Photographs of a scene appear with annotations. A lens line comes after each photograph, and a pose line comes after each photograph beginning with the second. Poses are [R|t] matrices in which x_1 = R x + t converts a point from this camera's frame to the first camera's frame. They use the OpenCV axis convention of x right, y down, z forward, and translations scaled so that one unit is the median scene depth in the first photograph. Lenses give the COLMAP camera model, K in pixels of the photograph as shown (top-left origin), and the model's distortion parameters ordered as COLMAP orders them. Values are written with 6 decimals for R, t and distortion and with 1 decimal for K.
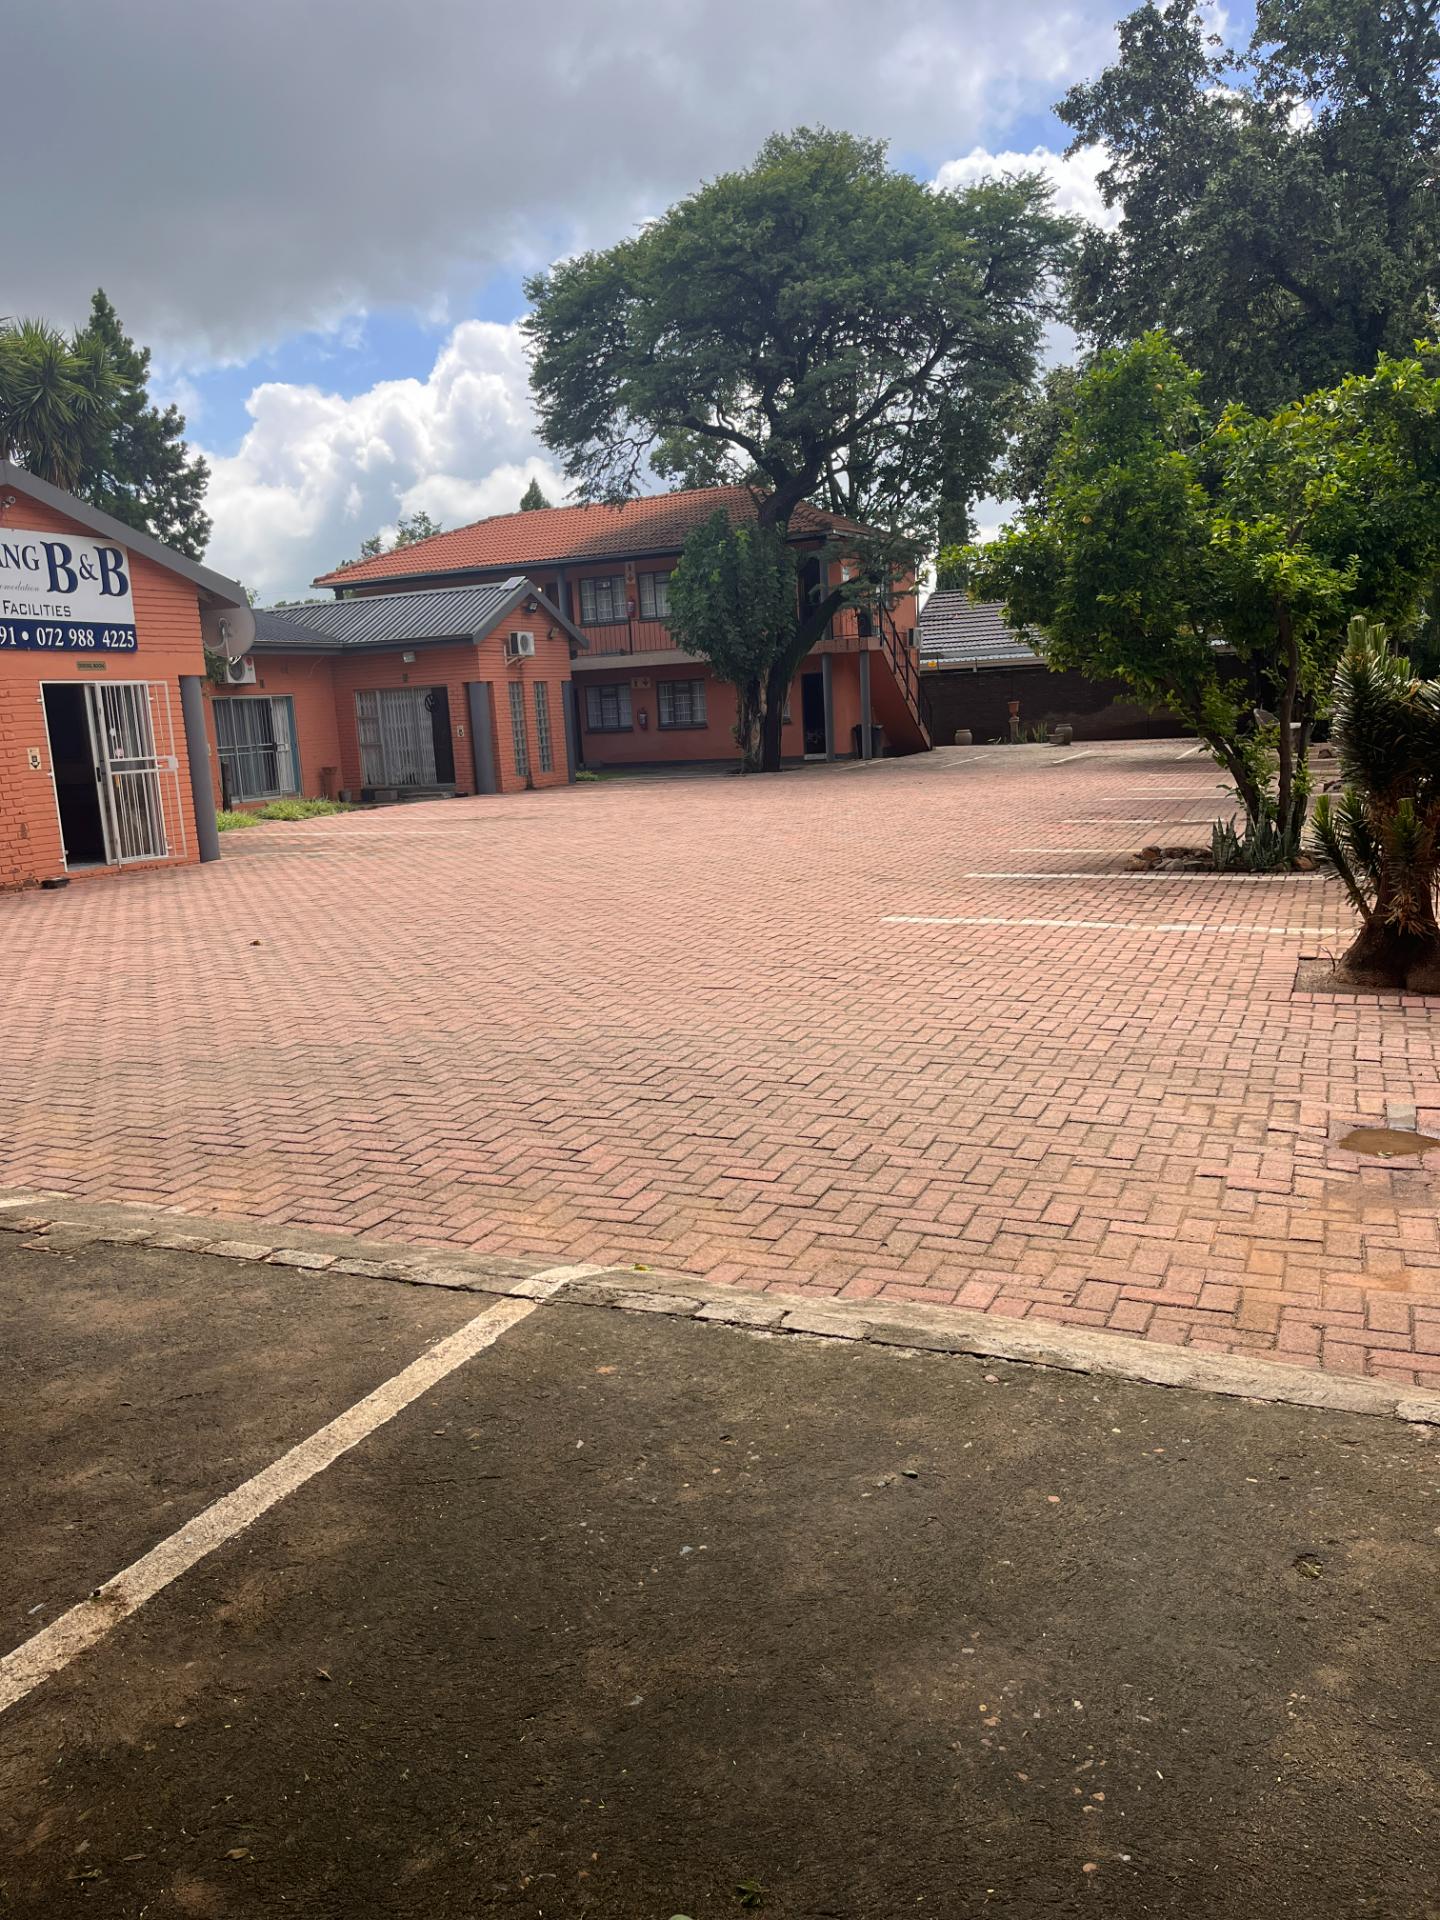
lens RADIAL K [[1468.0, 0, 711.3], [0, 1468.0, 965.7], [0, 0, 1]] dist [0.009935, -0.035575]
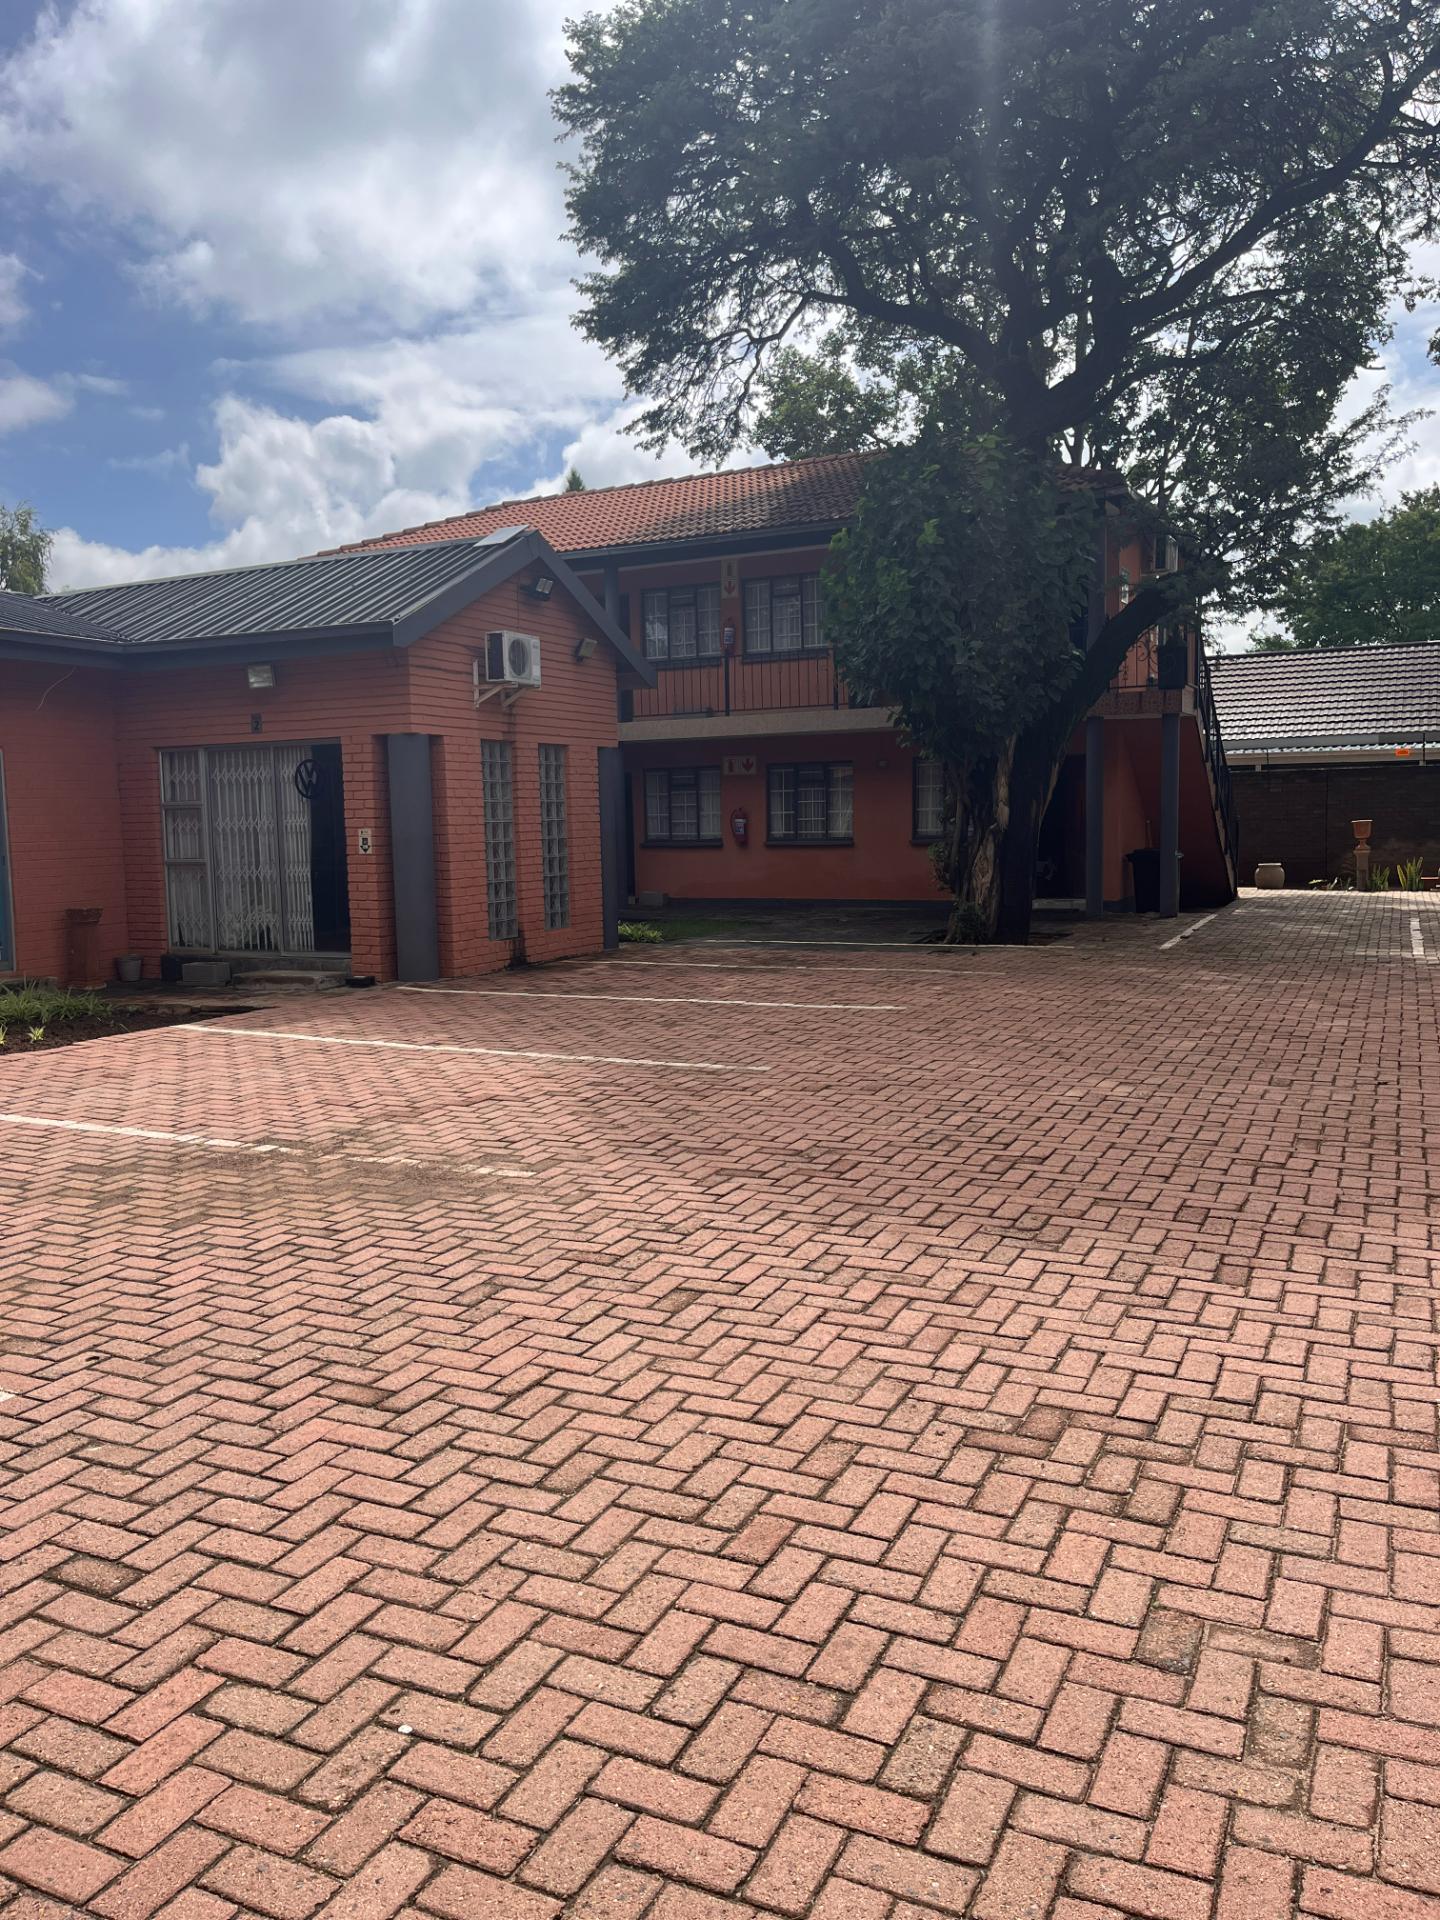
lens RADIAL K [[1468.0, 0, 720.8], [0, 1468.0, 957.7], [0, 0, 1]] dist [0.009935, -0.035575]
pose [[0.998925, 0.035723, -0.029547, -0.039918], [-0.037920, 0.996272, -0.077486, -0.079376], [0.026669, 0.078523, 0.996555, 0.473179]]
